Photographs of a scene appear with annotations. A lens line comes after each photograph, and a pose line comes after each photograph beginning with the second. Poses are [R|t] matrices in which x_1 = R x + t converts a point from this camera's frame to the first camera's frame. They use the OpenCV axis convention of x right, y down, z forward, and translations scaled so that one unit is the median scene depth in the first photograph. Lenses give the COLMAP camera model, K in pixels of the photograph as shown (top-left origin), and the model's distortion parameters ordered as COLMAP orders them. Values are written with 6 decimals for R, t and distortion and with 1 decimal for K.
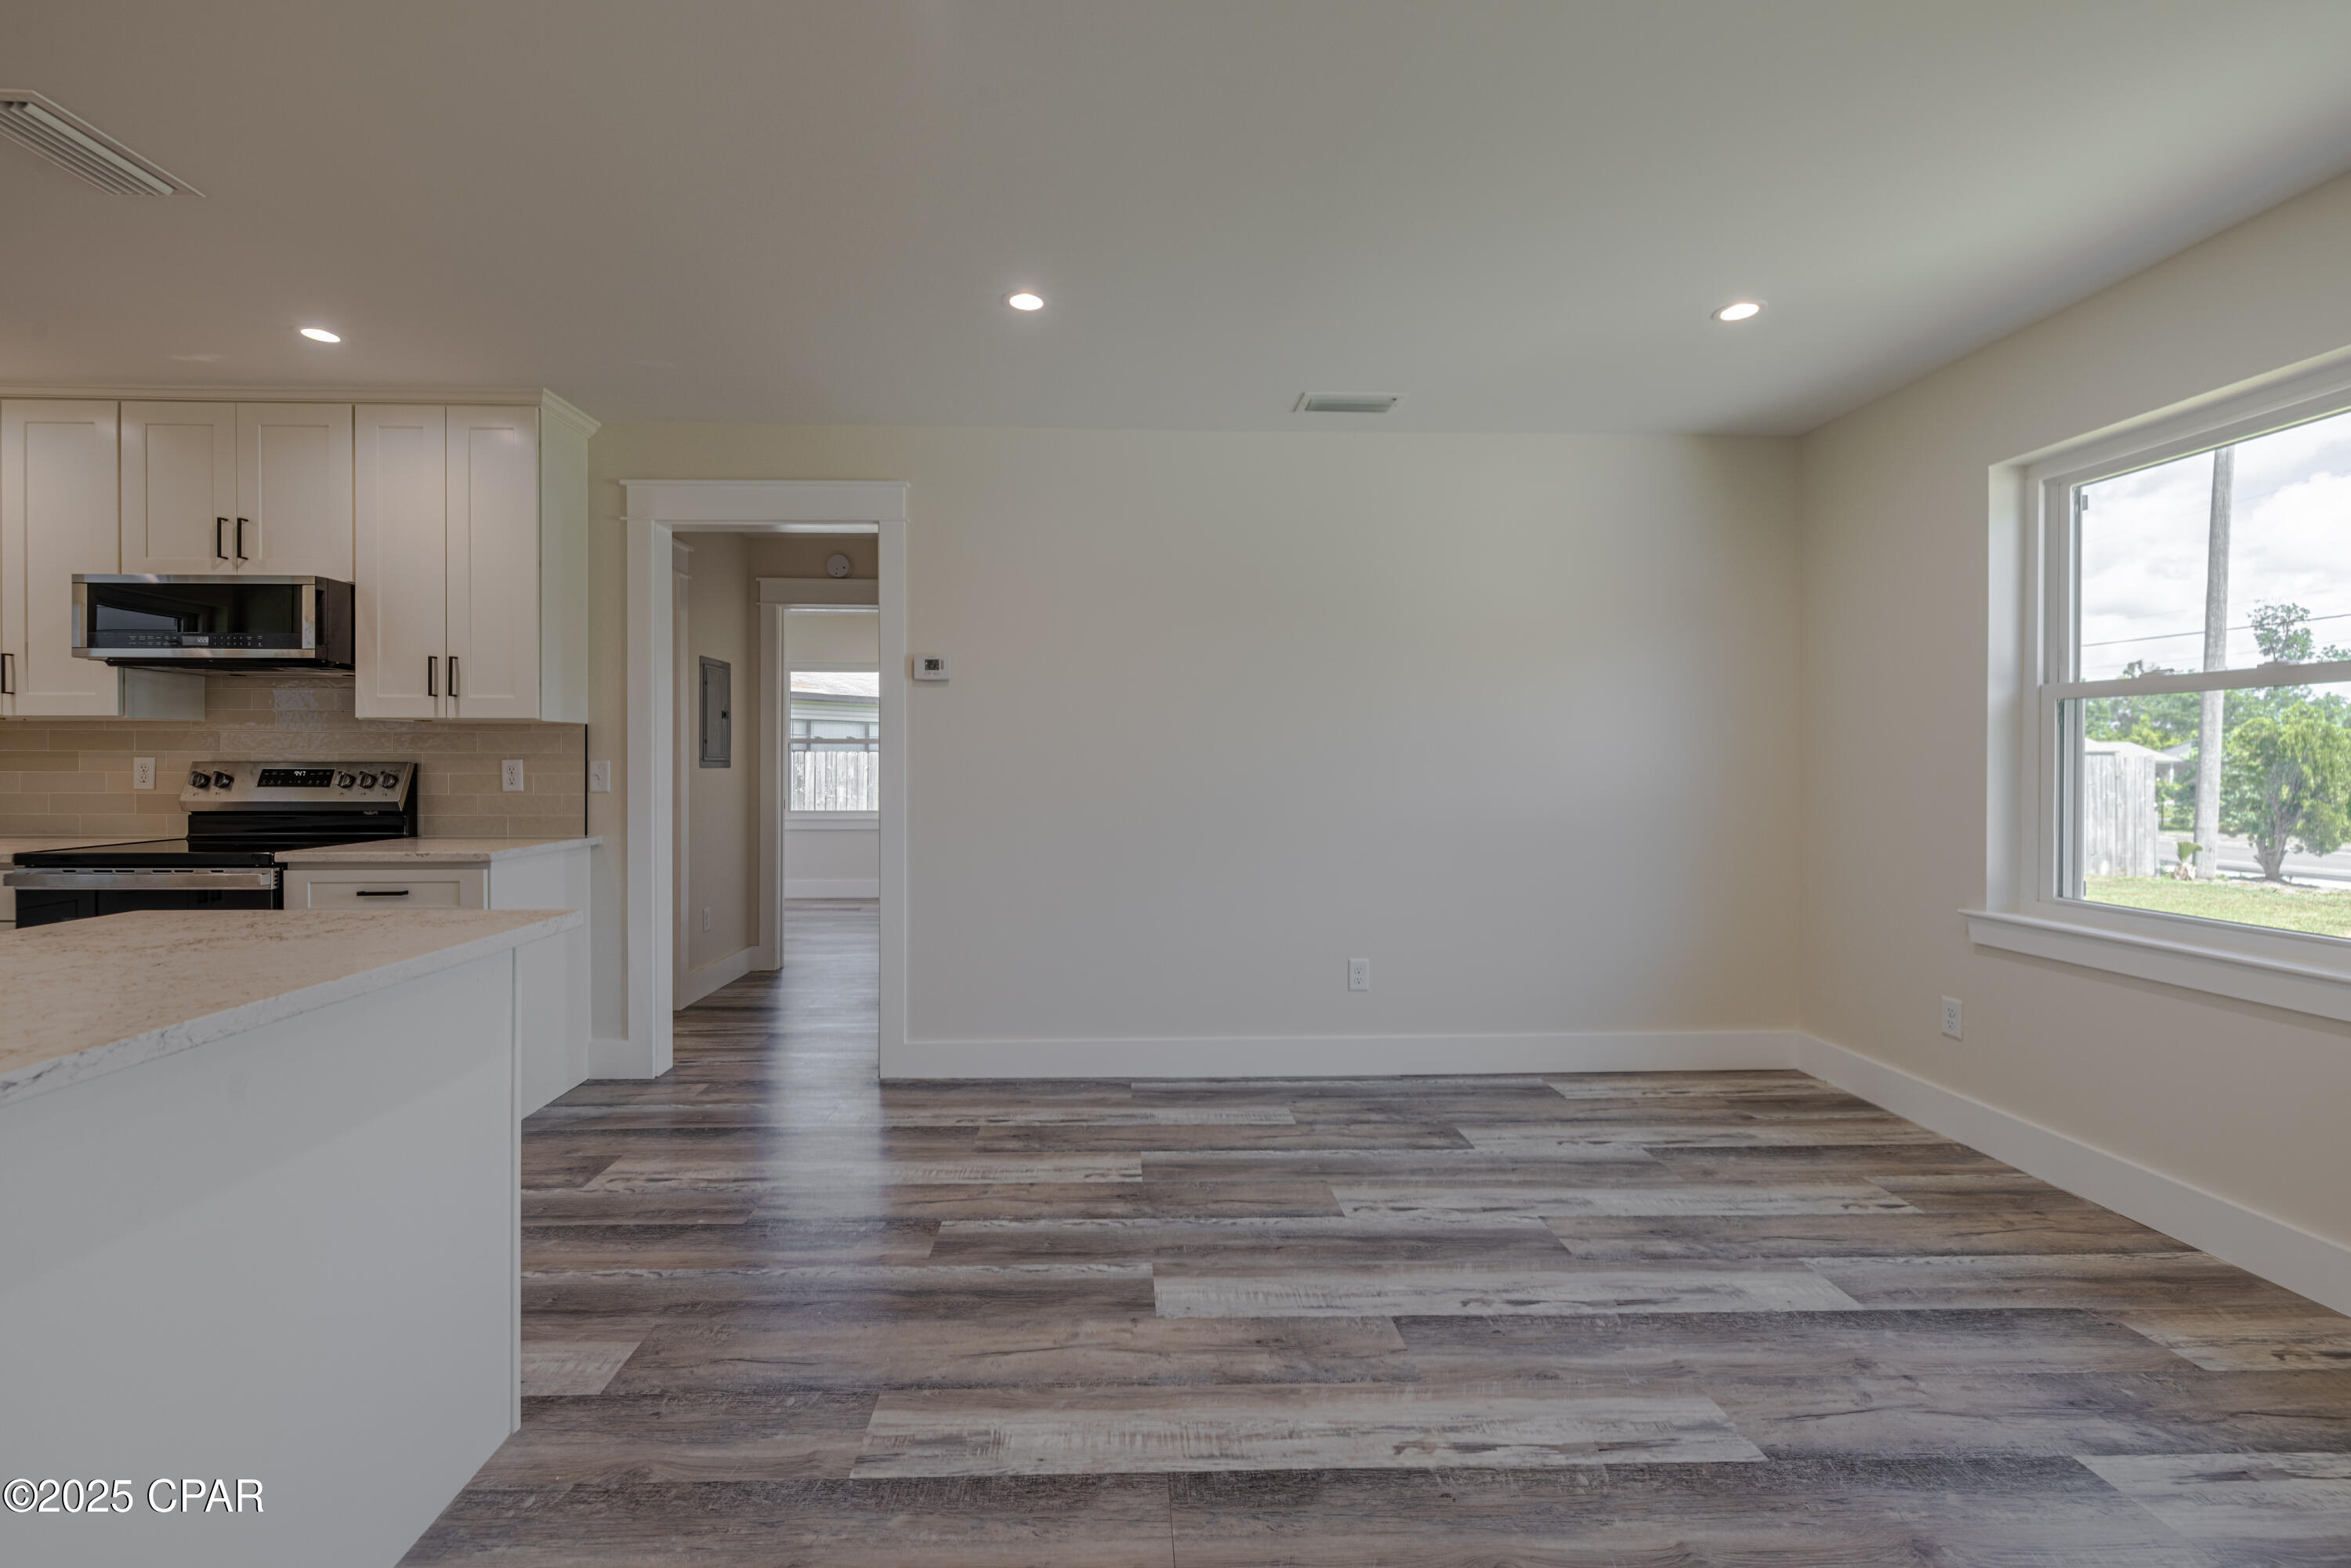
lens RADIAL K [[993.5, 0, 1155.3], [0, 993.5, 764.4], [0, 0, 1]] dist [-0.001154, -0.000389]
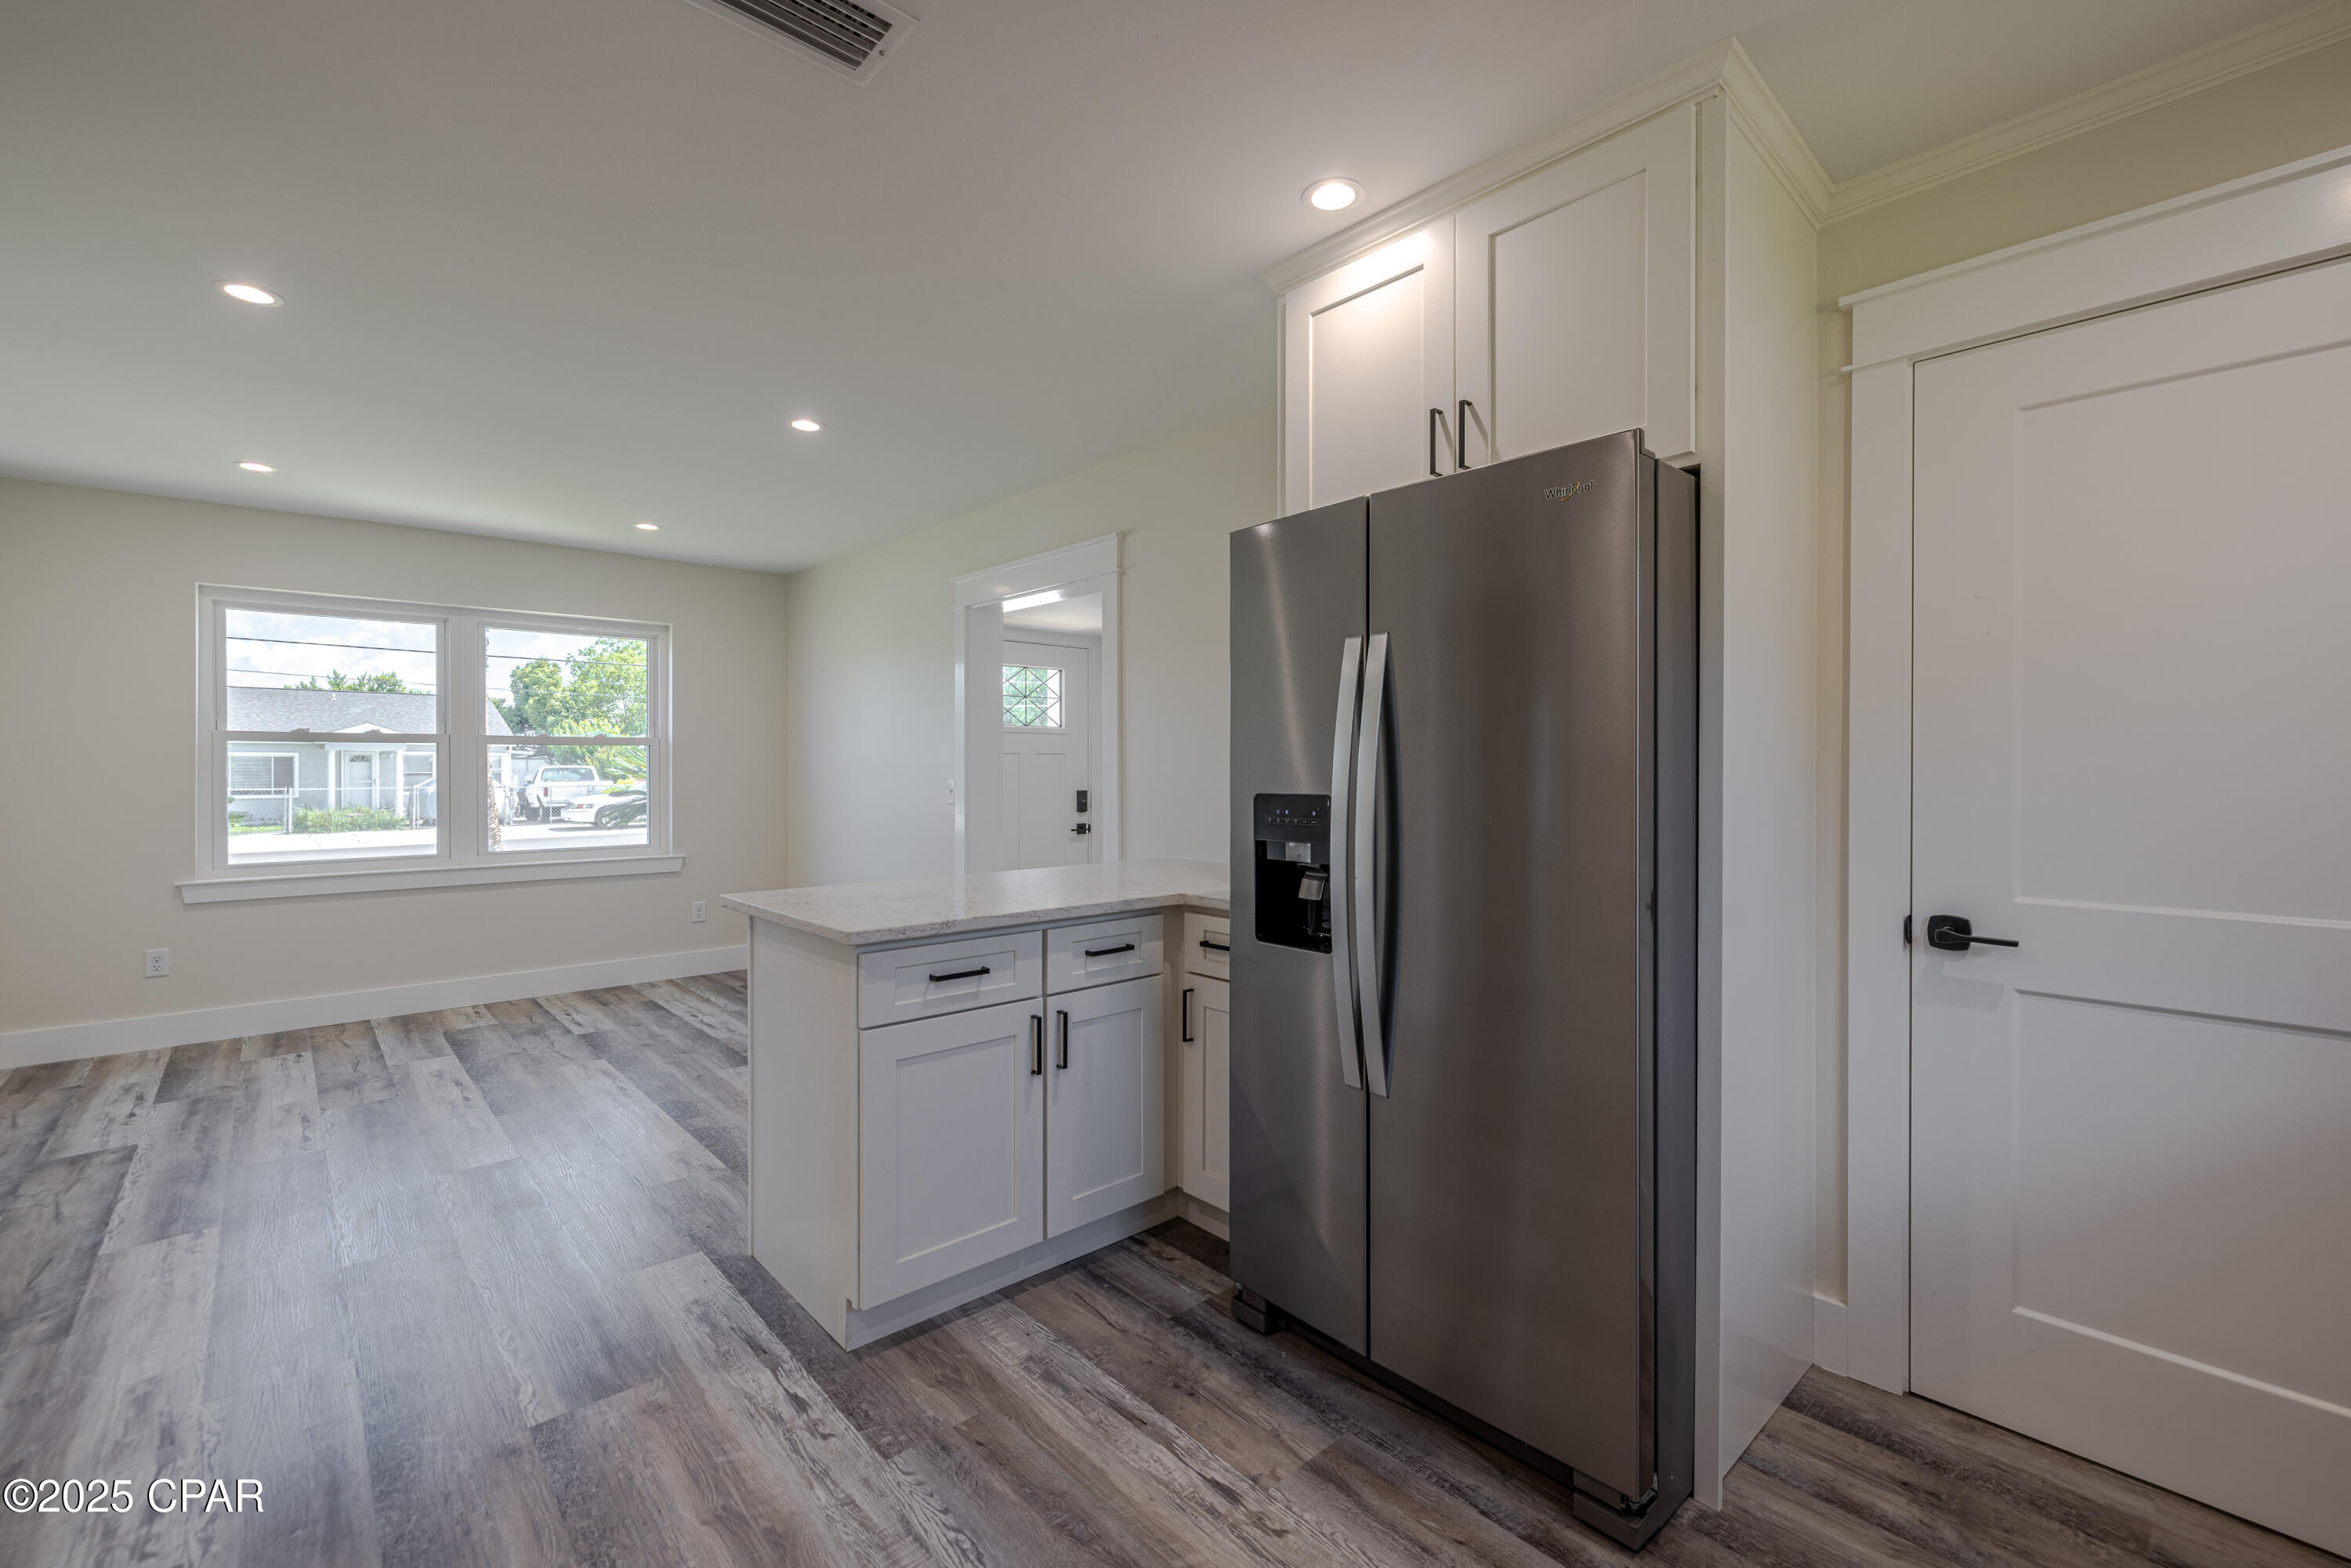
lens RADIAL K [[995.6, 0, 1173.9], [0, 995.6, 775.4], [0, 0, 1]] dist [0.000366, -0.000398]
pose [[-0.645569, -0.007825, 0.763662, -1.354820], [0.004636, 0.999889, 0.014164, -0.023763], [-0.763688, 0.012684, -0.645461, 0.926941]]
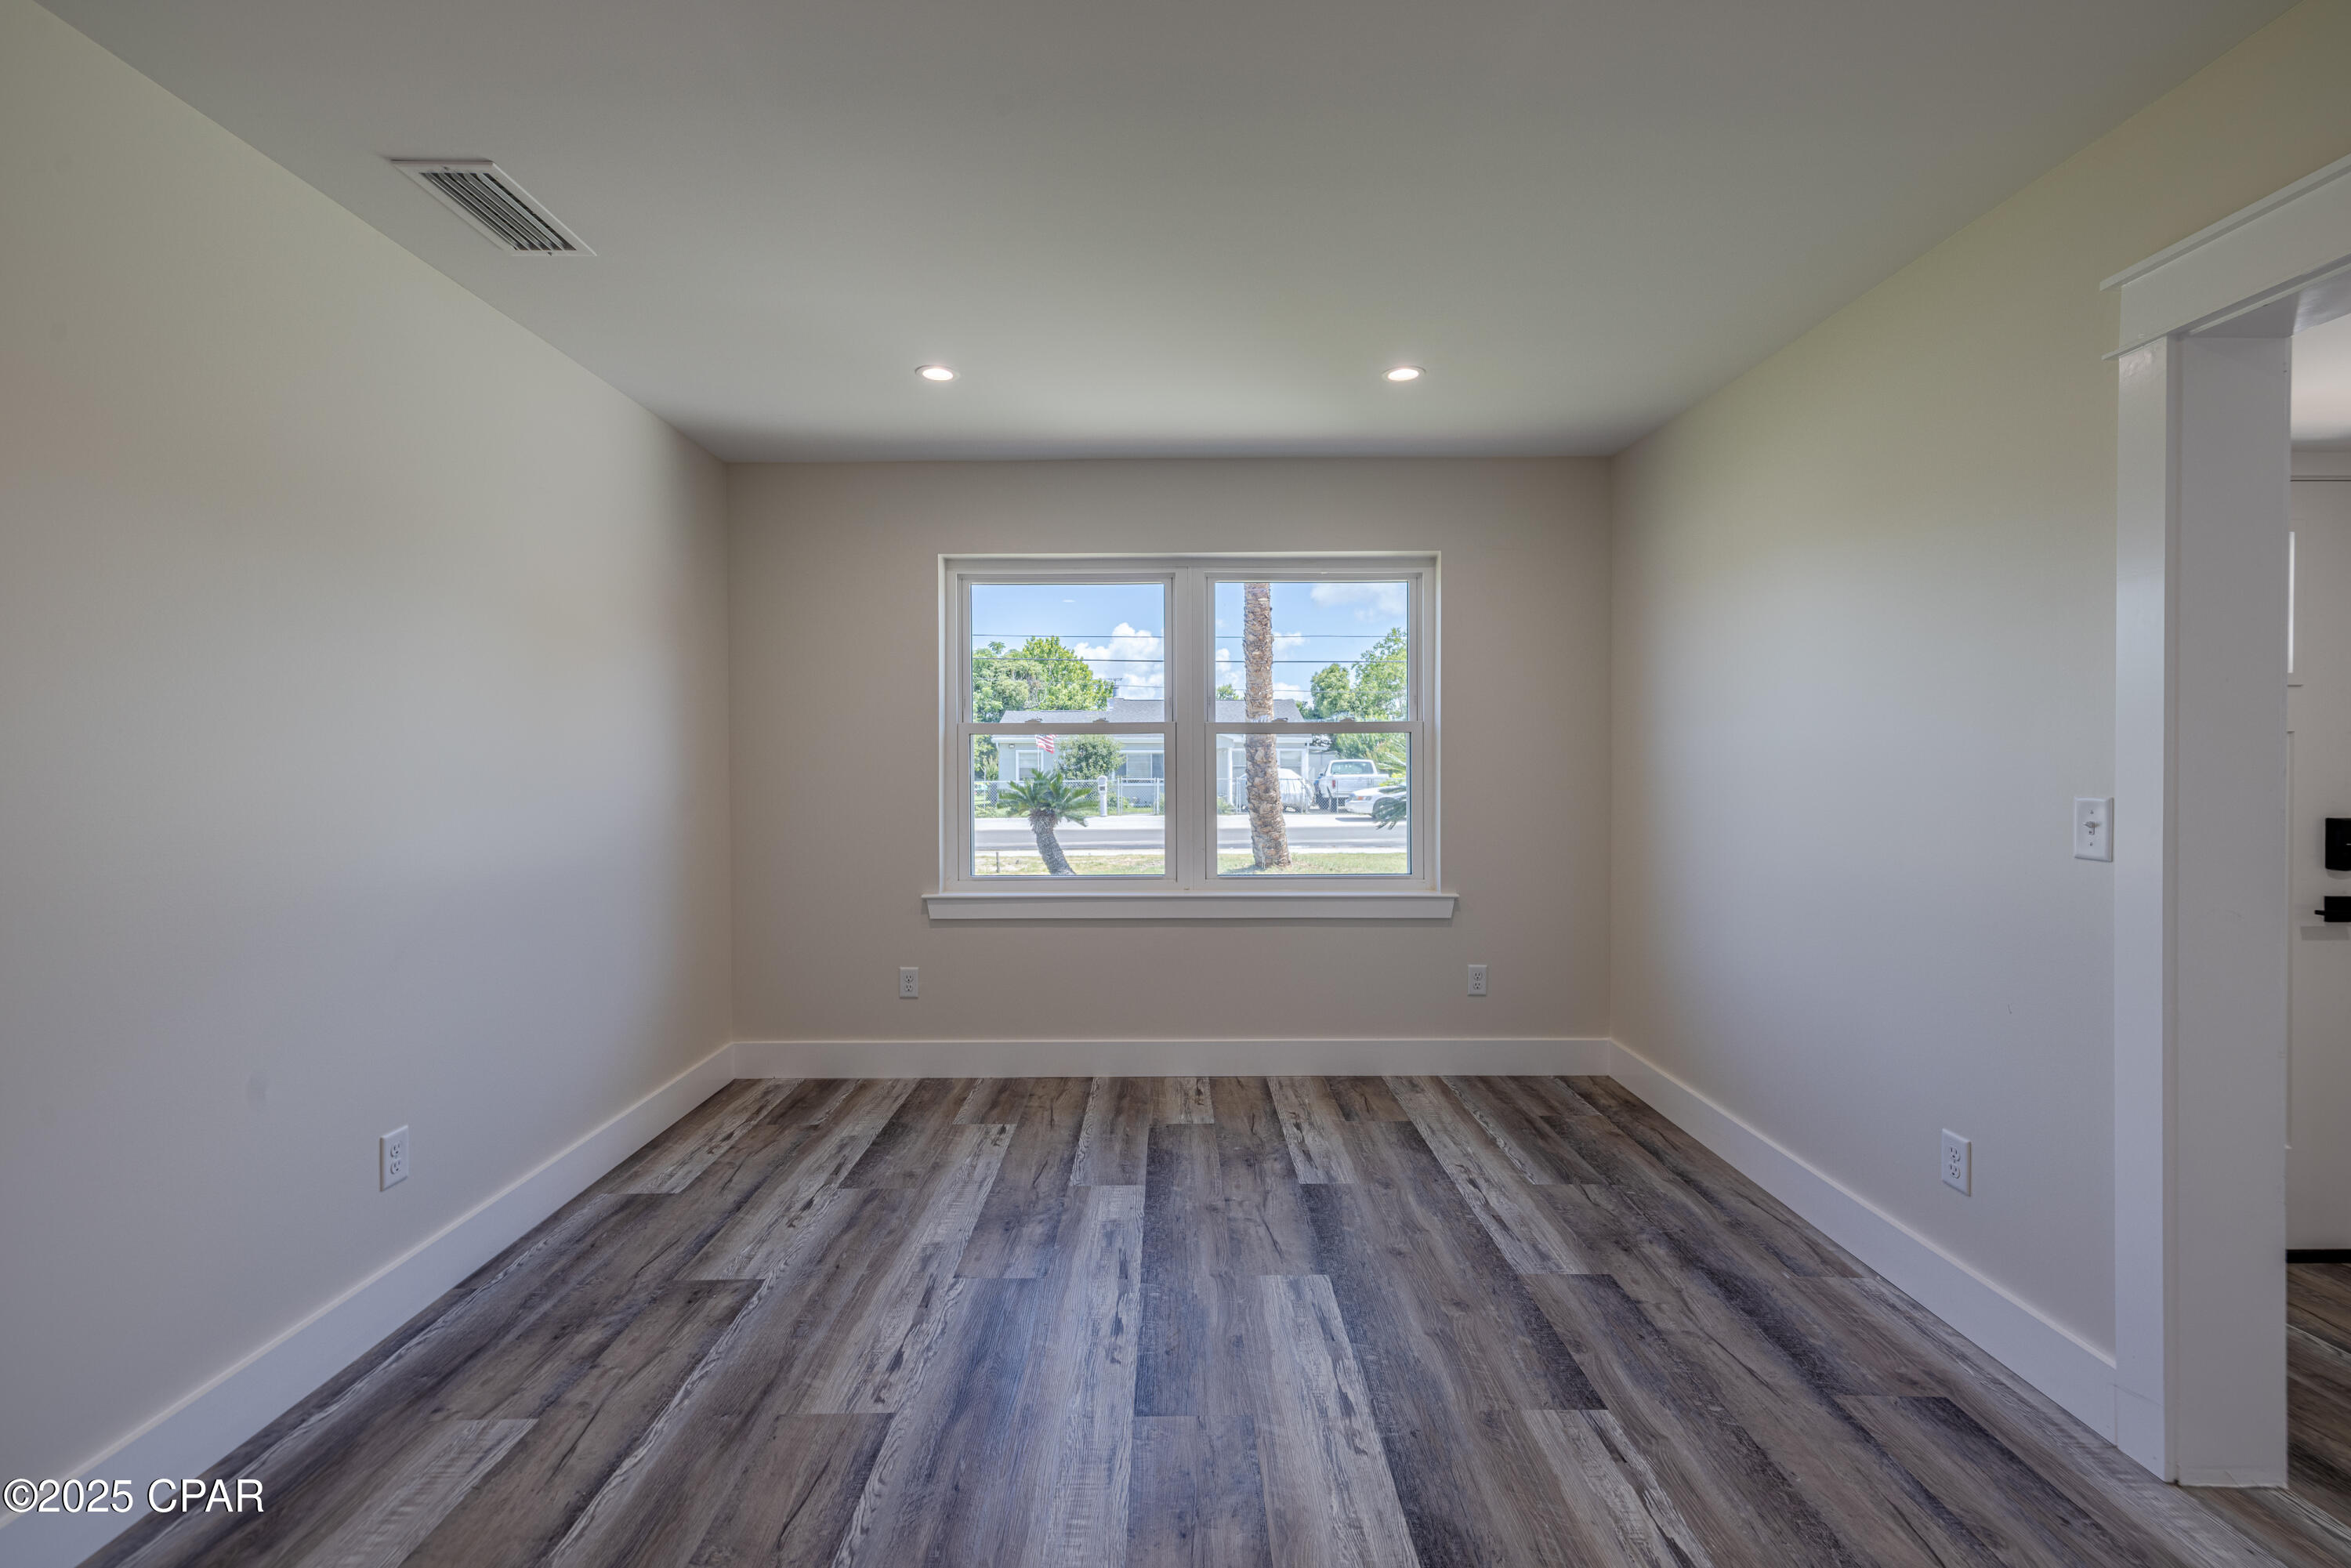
lens RADIAL K [[993.5, 0, 1155.3], [0, 993.5, 764.4], [0, 0, 1]] dist [-0.001154, -0.000389]
pose [[0.045240, -0.004590, 0.998966, -0.503027], [0.010241, 0.999939, 0.004130, -0.026205], [-0.998924, 0.010044, 0.045284, 0.721685]]
